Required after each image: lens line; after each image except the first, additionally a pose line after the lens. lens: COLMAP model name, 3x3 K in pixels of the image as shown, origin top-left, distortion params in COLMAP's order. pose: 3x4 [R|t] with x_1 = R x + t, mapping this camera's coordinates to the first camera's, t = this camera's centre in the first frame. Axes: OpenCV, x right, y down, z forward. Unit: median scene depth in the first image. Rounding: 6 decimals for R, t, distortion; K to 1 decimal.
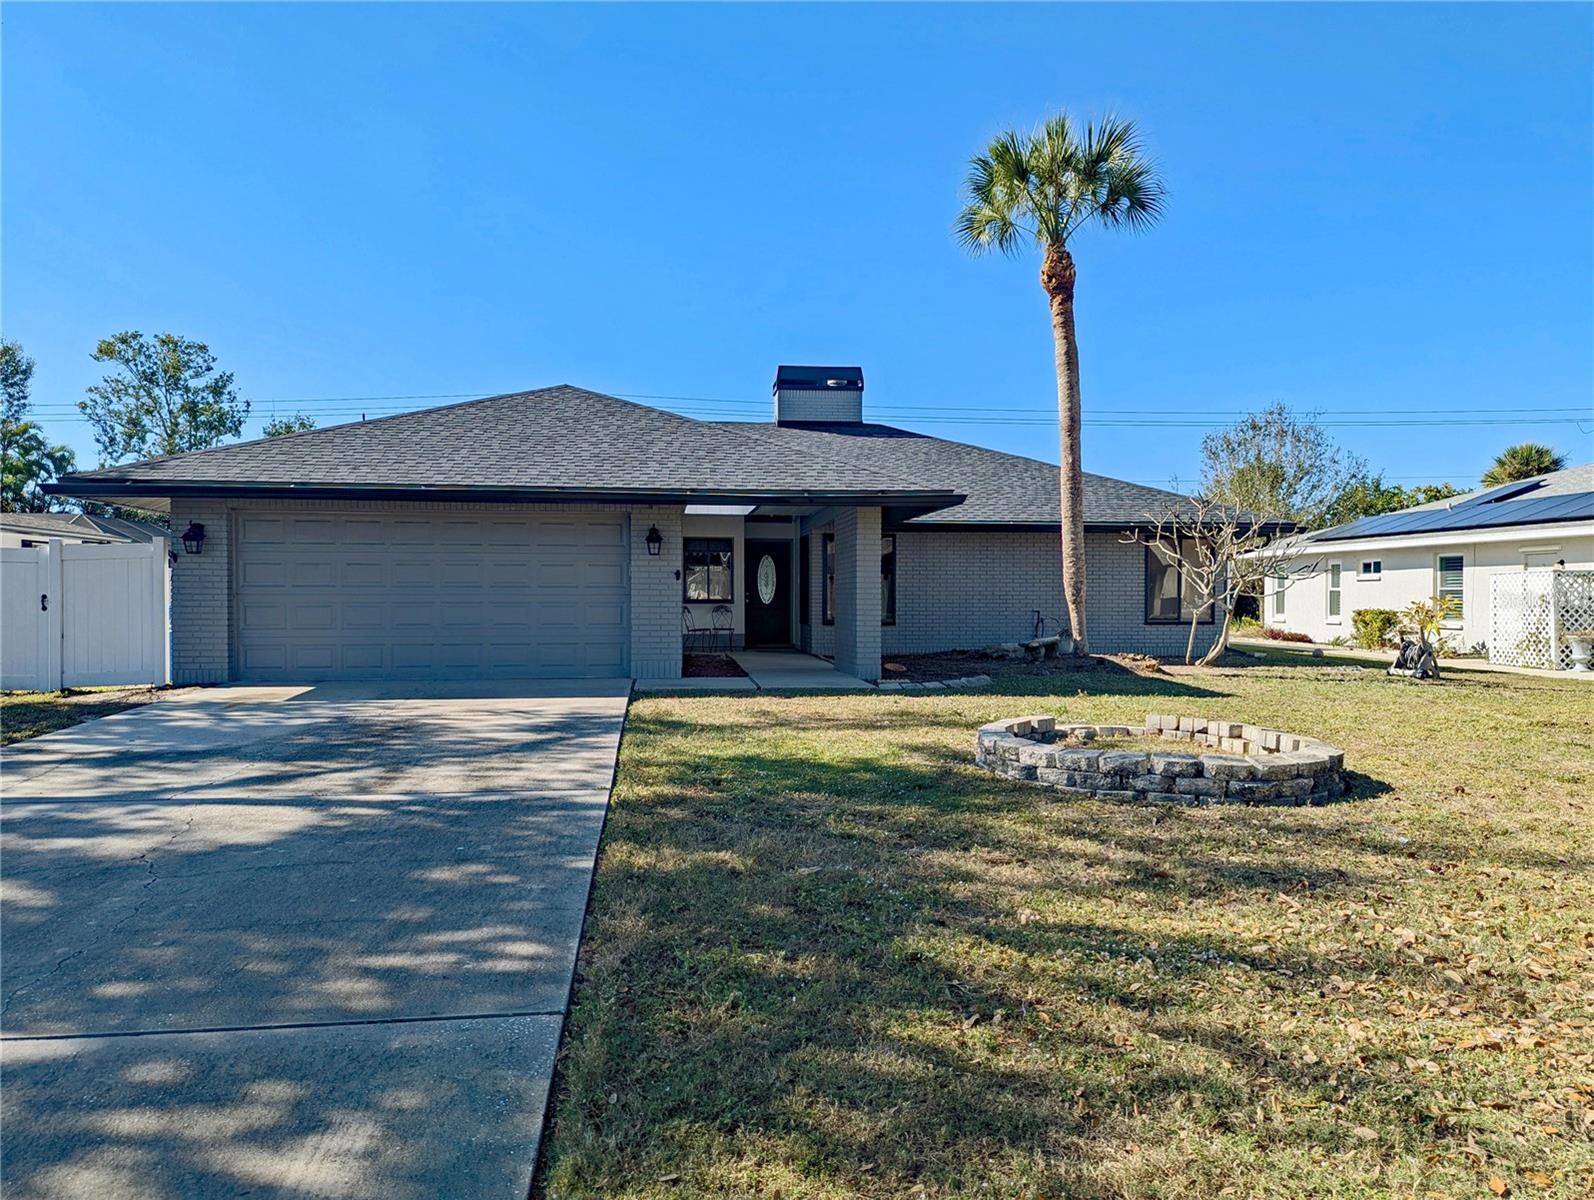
lens RADIAL K [[1143.3, 0, 790.3], [0, 1143.3, 595.0], [0, 0, 1]] dist [0.070296, -0.069934]
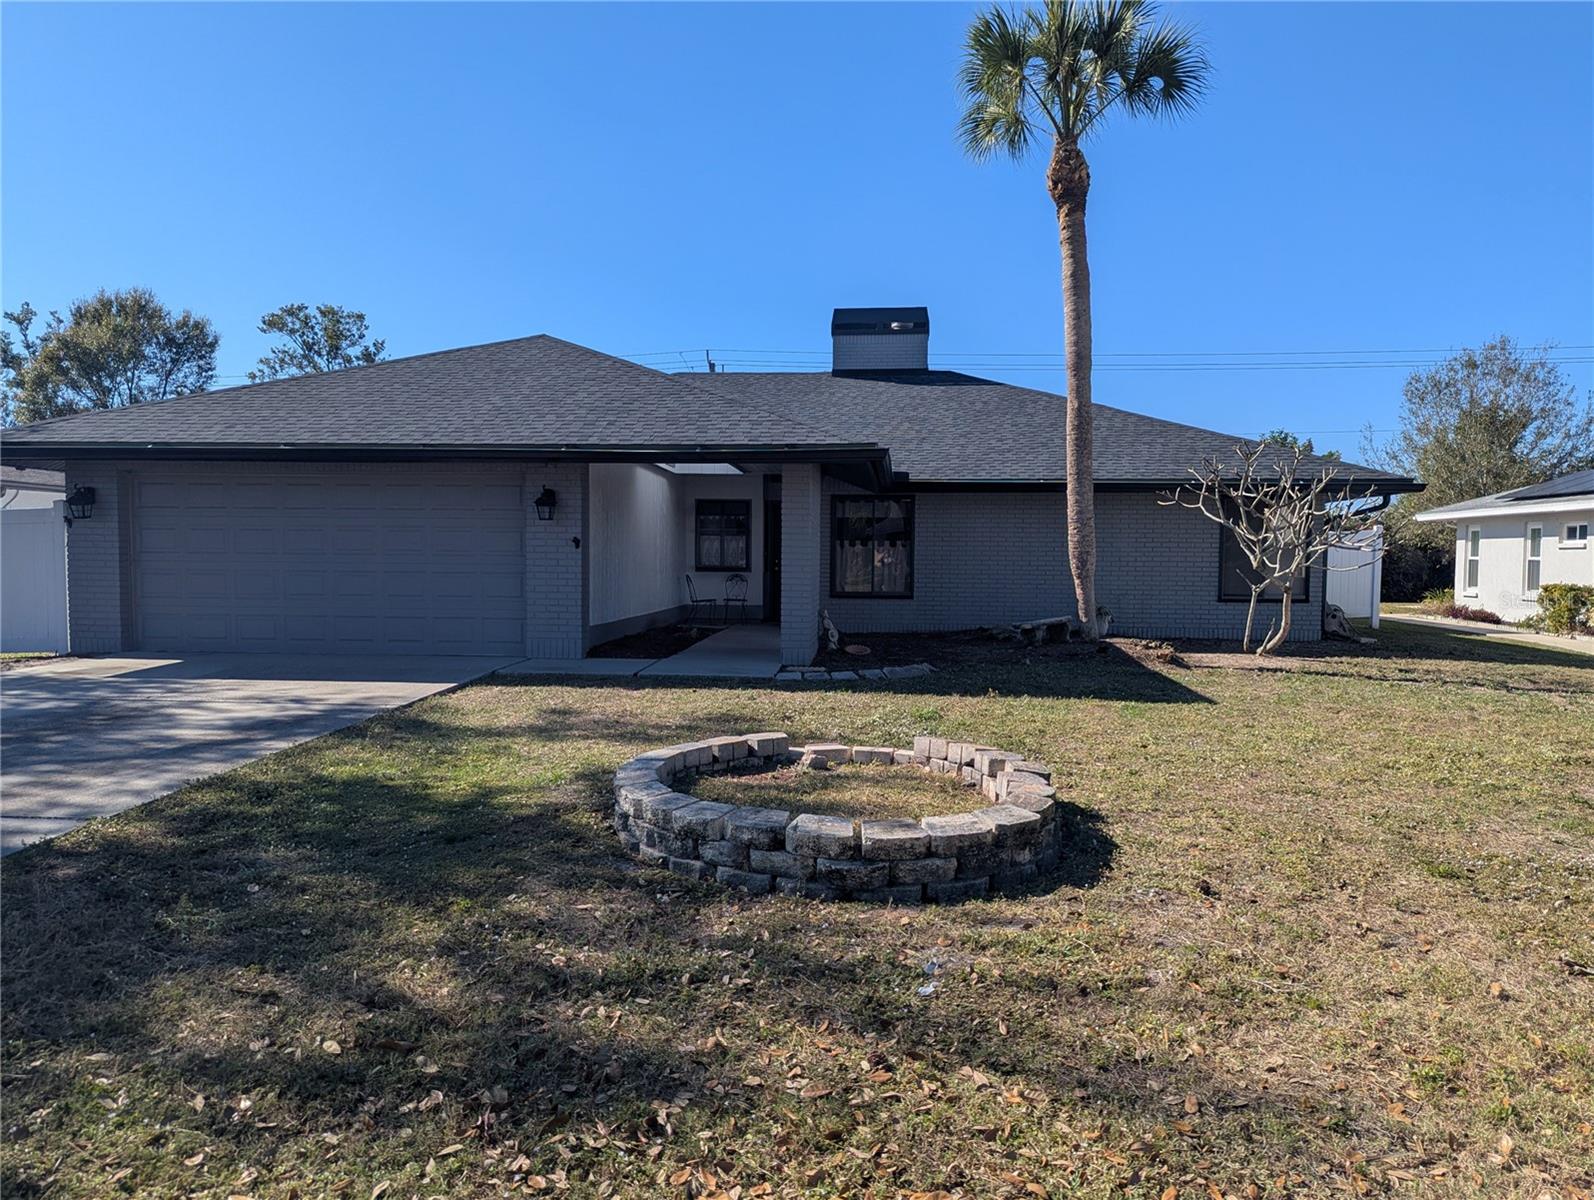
lens RADIAL K [[1143.3, 0, 790.3], [0, 1143.3, 595.0], [0, 0, 1]] dist [0.070296, -0.069934]
pose [[0.978955, 0.013607, -0.203622, 0.201140], [-0.006546, 0.999355, 0.035311, -0.007831], [0.203971, -0.033235, 0.978413, 0.133506]]
